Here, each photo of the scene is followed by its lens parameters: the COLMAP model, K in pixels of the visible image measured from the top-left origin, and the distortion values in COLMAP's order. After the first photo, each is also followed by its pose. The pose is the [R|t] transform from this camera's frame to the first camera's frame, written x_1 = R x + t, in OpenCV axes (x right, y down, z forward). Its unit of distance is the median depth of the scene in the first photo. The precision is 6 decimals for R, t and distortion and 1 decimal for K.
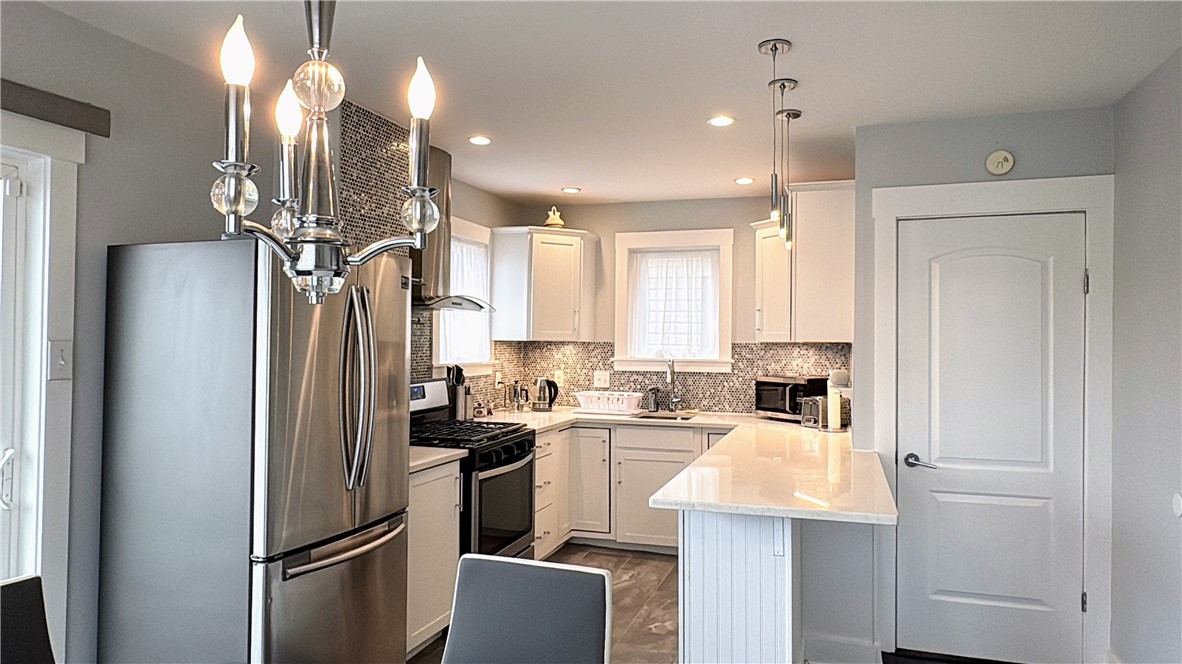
lens RADIAL K [[750.4, 0, 584.4], [0, 750.4, 333.0], [0, 0, 1]] dist [-0.000156, 0.000026]
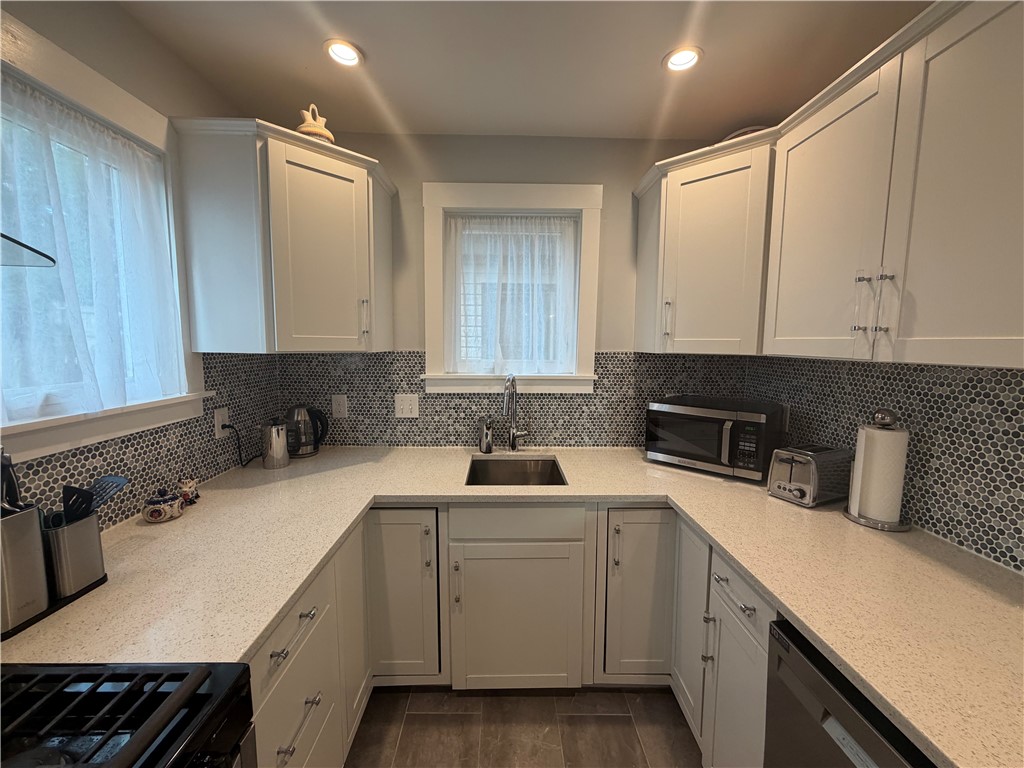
lens RADIAL K [[409.8, 0, 509.4], [0, 409.8, 384.0], [0, 0, 1]] dist [0.002719, -0.000075]
pose [[0.941204, -0.037336, 0.335768, -0.015249], [-0.003360, 0.992791, 0.119814, -0.003627], [-0.337821, -0.113898, 0.934293, 0.700802]]
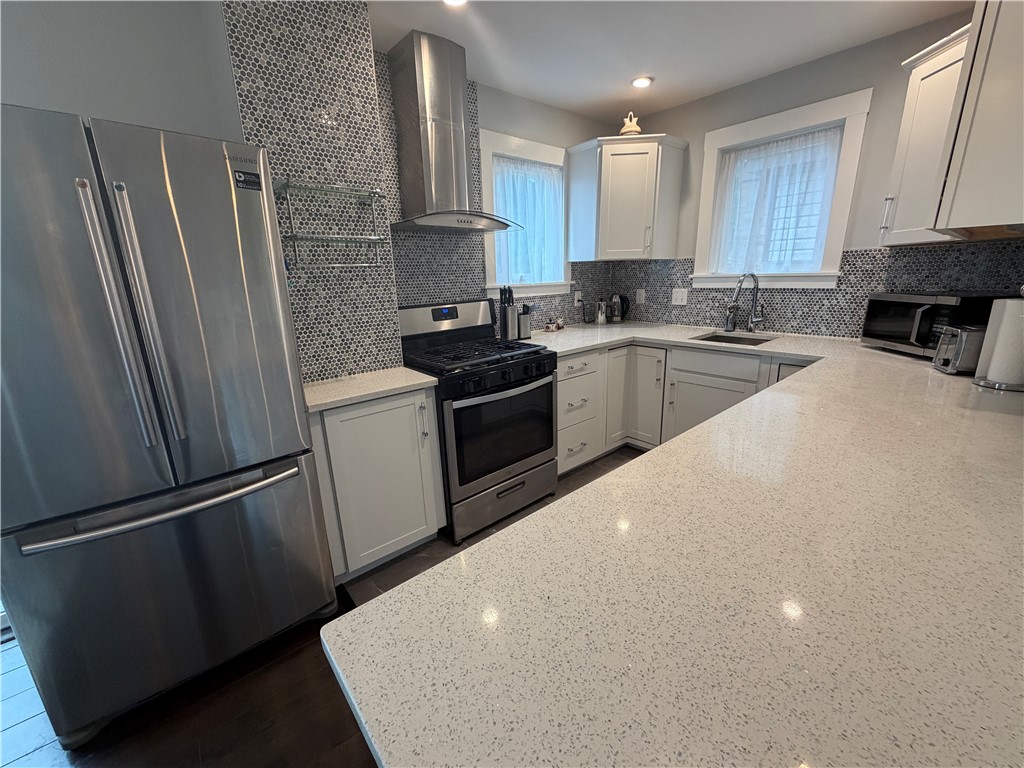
lens RADIAL K [[409.8, 0, 509.4], [0, 409.8, 384.0], [0, 0, 1]] dist [0.002719, -0.000075]
pose [[0.858125, 0.101636, -0.503281, 0.133046], [0.042480, 0.962797, 0.266866, 0.019201], [0.511680, -0.250384, 0.821883, 0.439876]]
